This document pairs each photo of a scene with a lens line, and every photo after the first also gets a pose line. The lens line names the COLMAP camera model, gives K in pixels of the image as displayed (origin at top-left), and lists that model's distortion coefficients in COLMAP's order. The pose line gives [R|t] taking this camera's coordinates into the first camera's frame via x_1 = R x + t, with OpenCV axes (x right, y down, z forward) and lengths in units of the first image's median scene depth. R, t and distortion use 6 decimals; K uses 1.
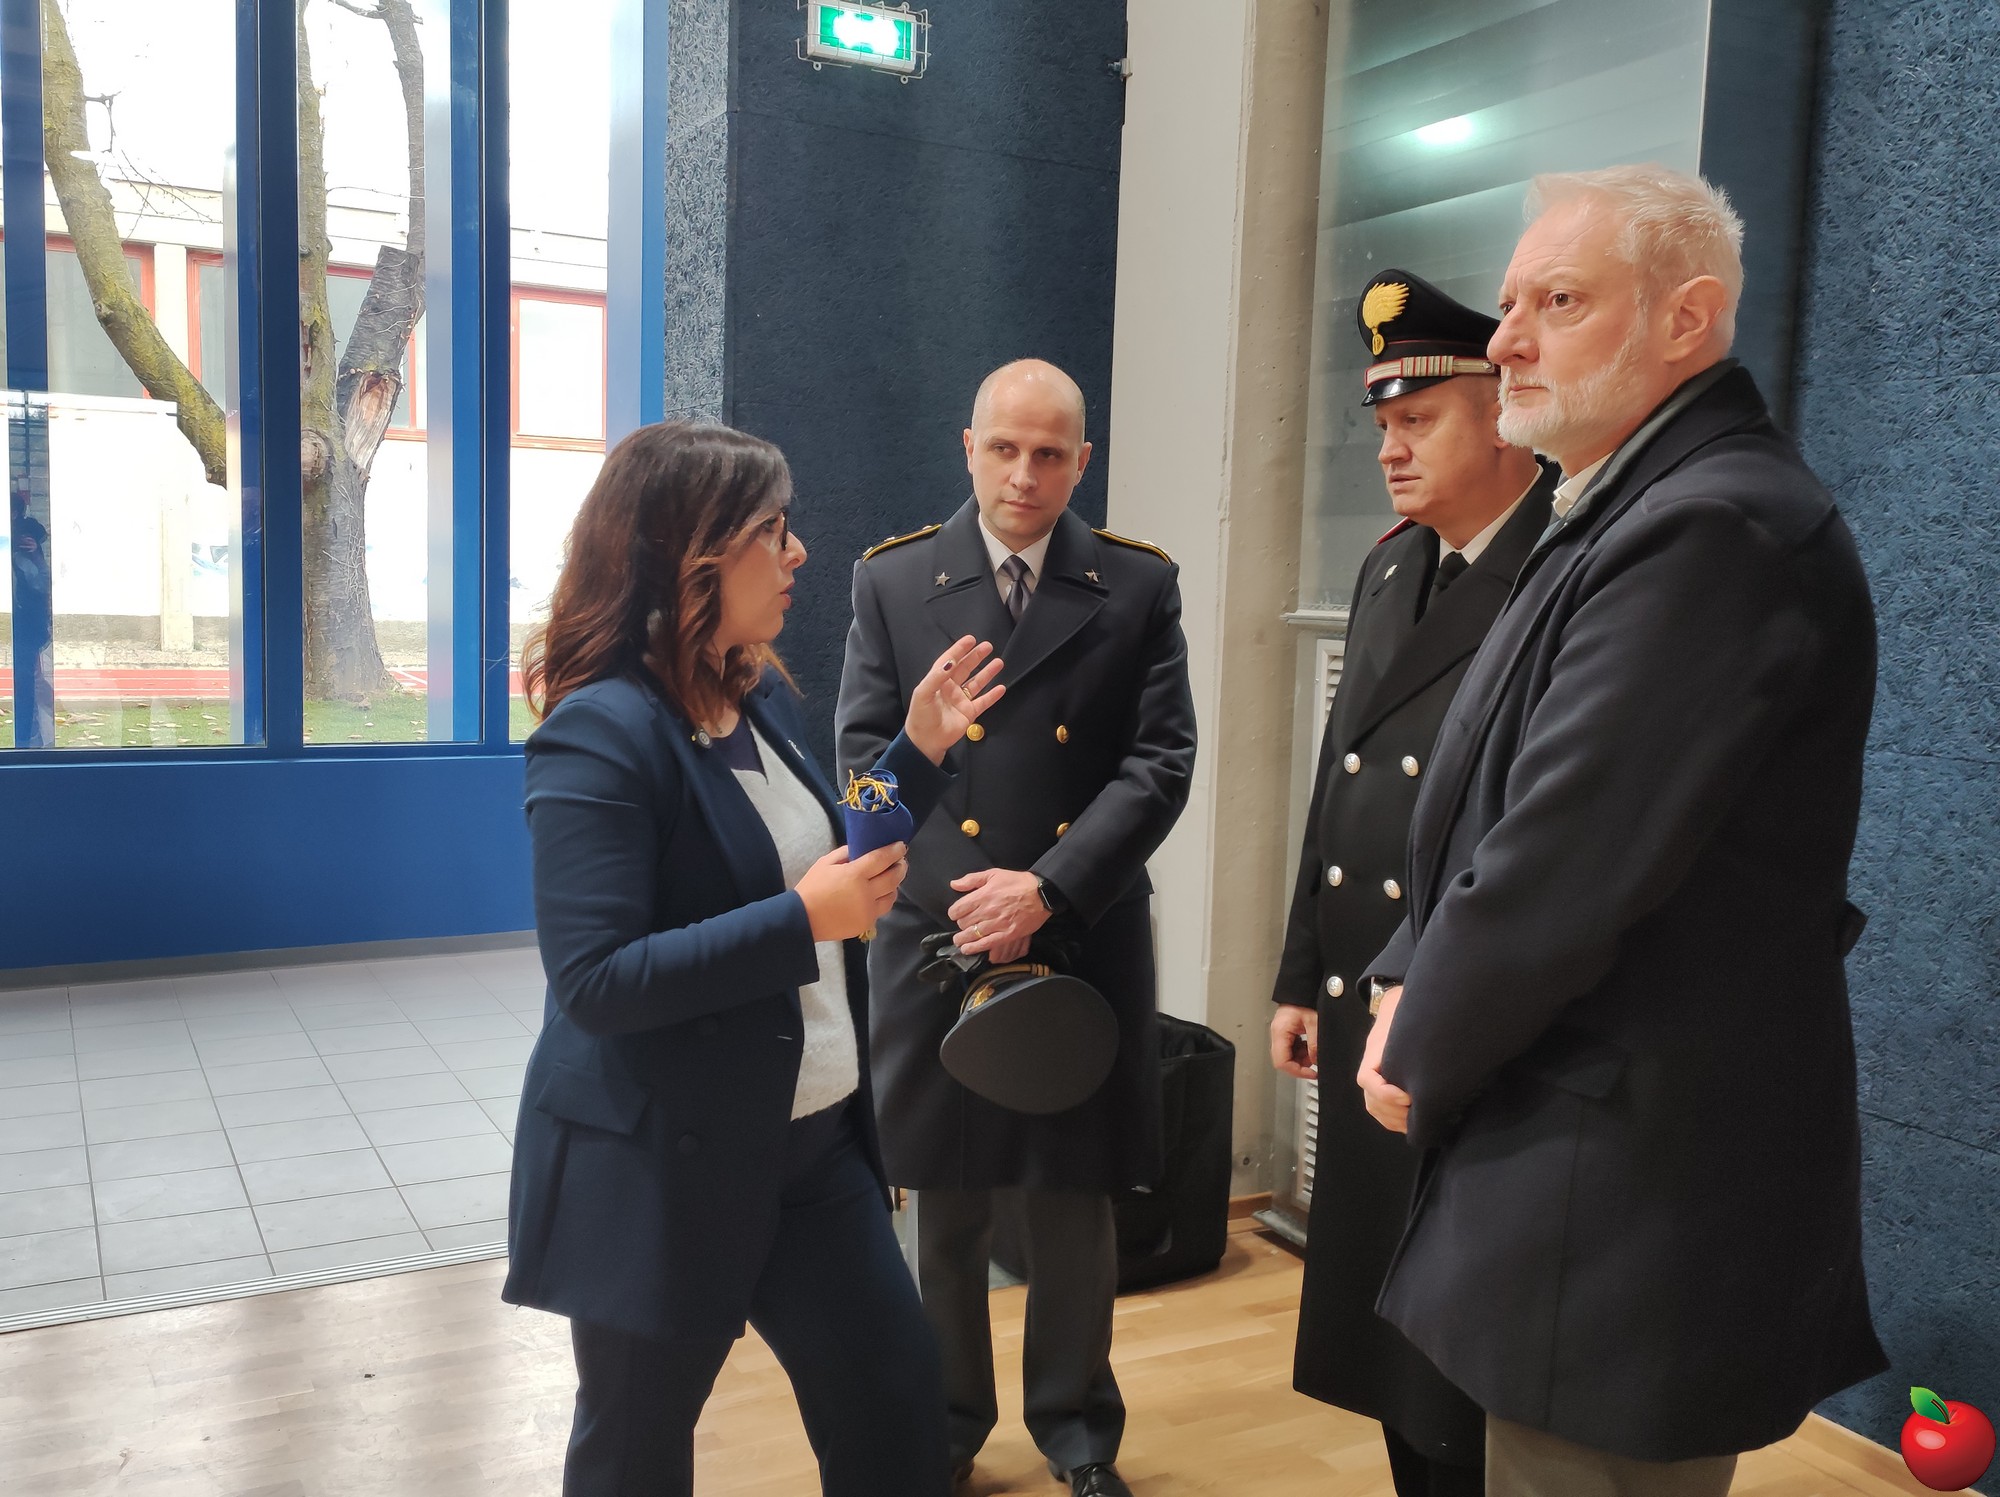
lens RADIAL K [[1537.5, 0, 1000.0], [0, 1537.5, 748.5], [0, 0, 1]] dist [-0.000331, 0.000415]
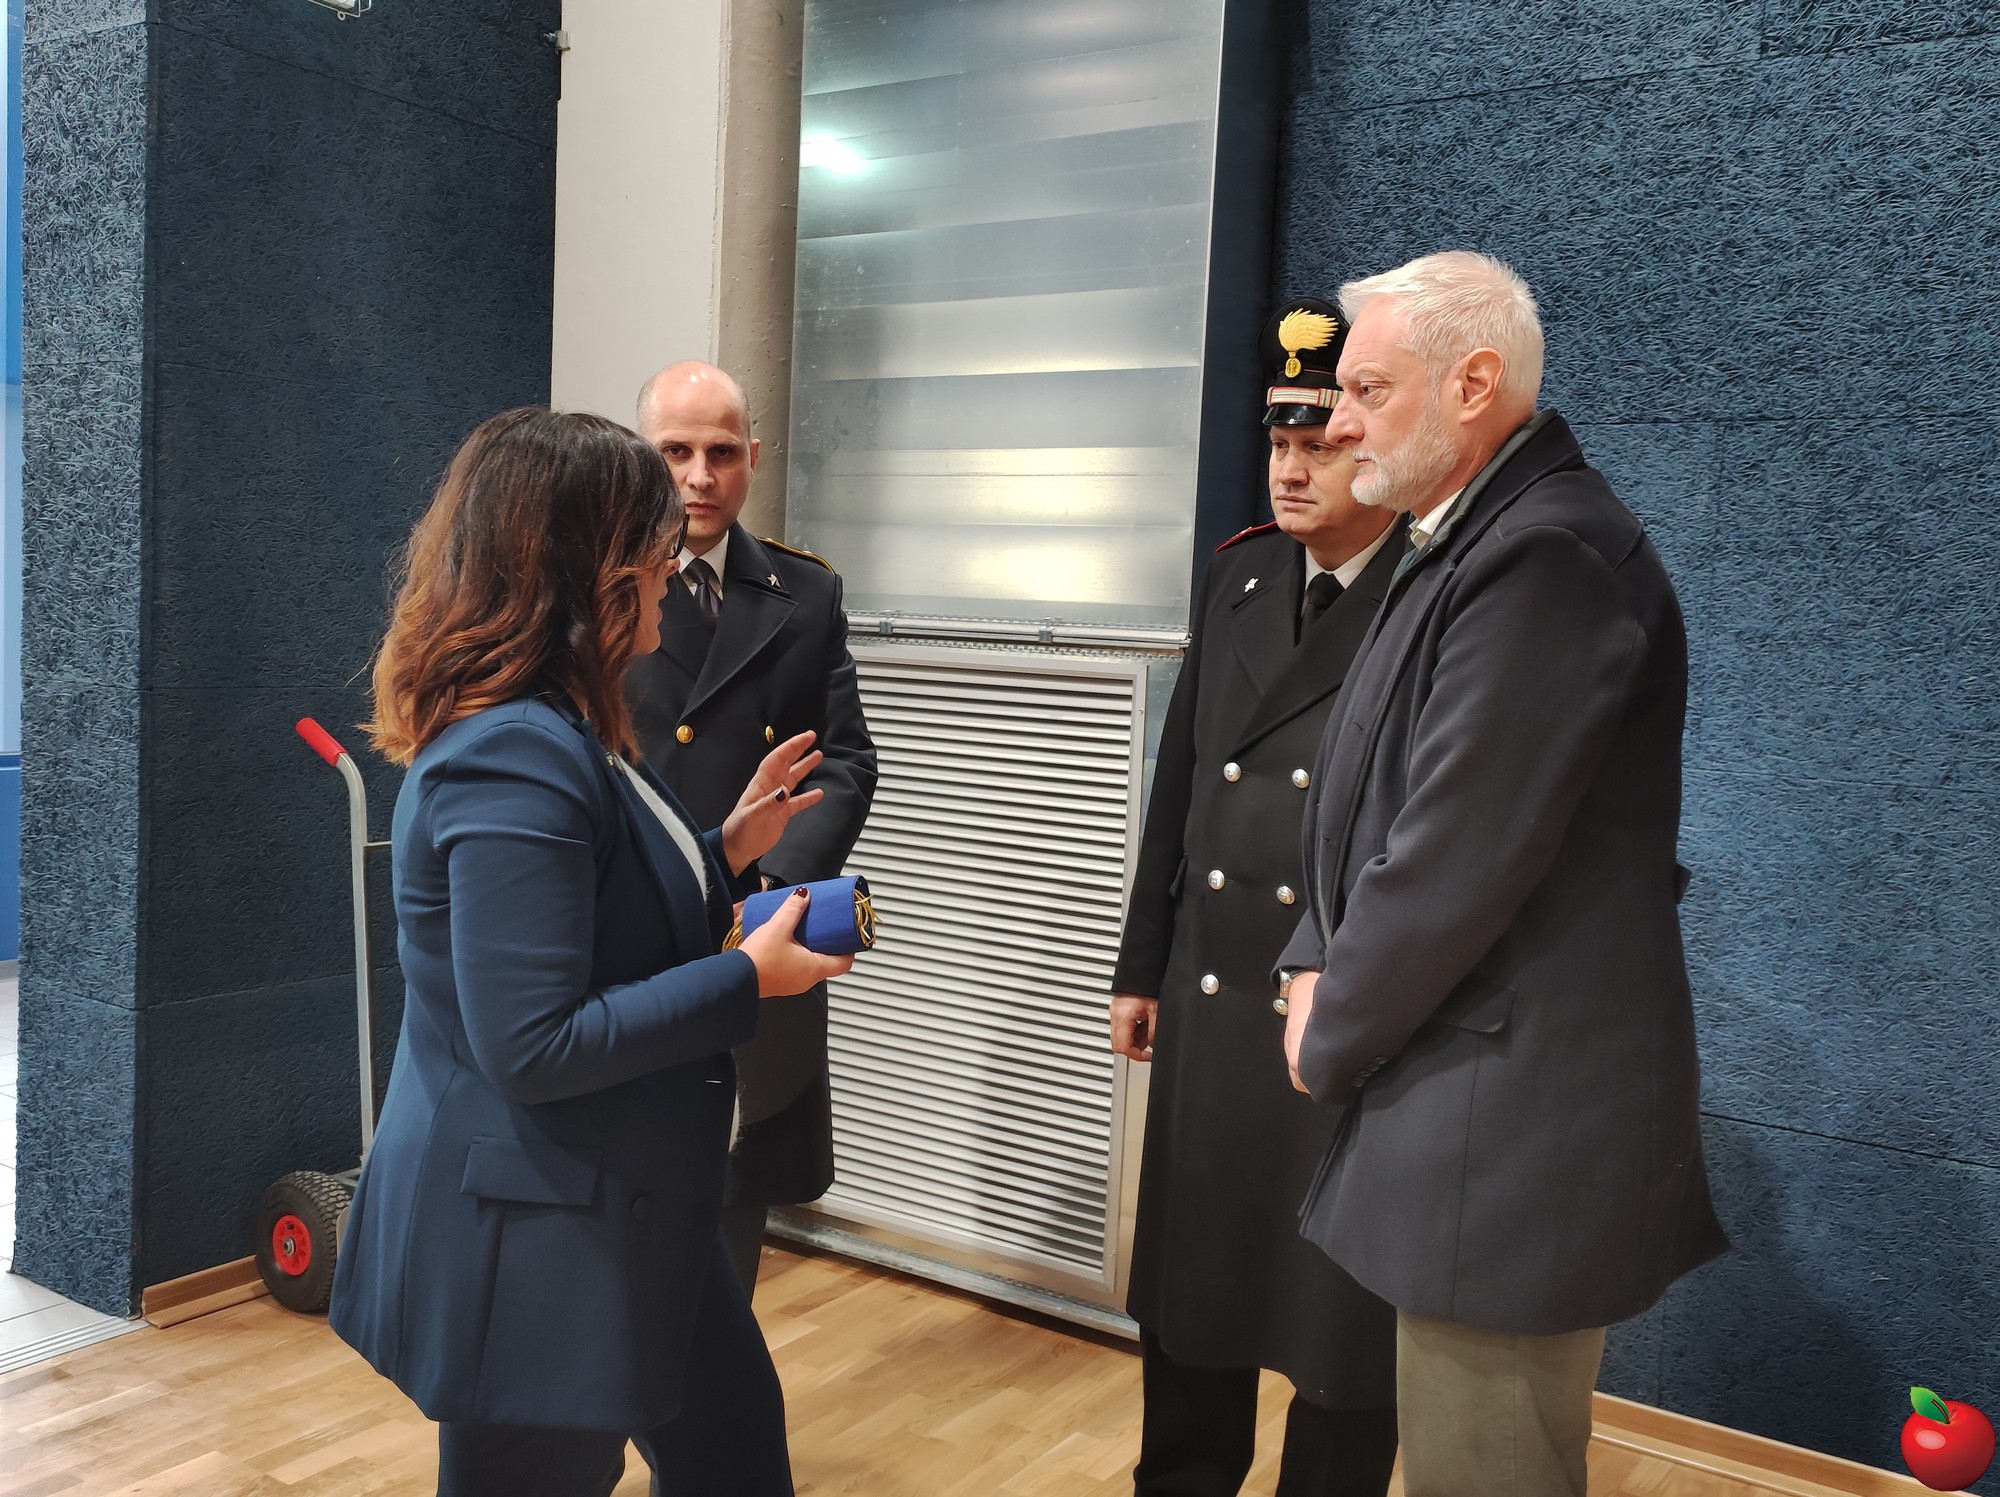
lens RADIAL K [[1524.1, 0, 945.2], [0, 1524.1, 730.1], [0, 0, 1]] dist [0.092627, -0.143521]
pose [[0.897458, -0.029627, 0.440104, -0.165039], [0.032648, 0.999467, 0.000706, -0.008545], [-0.439891, 0.013735, 0.897946, 0.044323]]
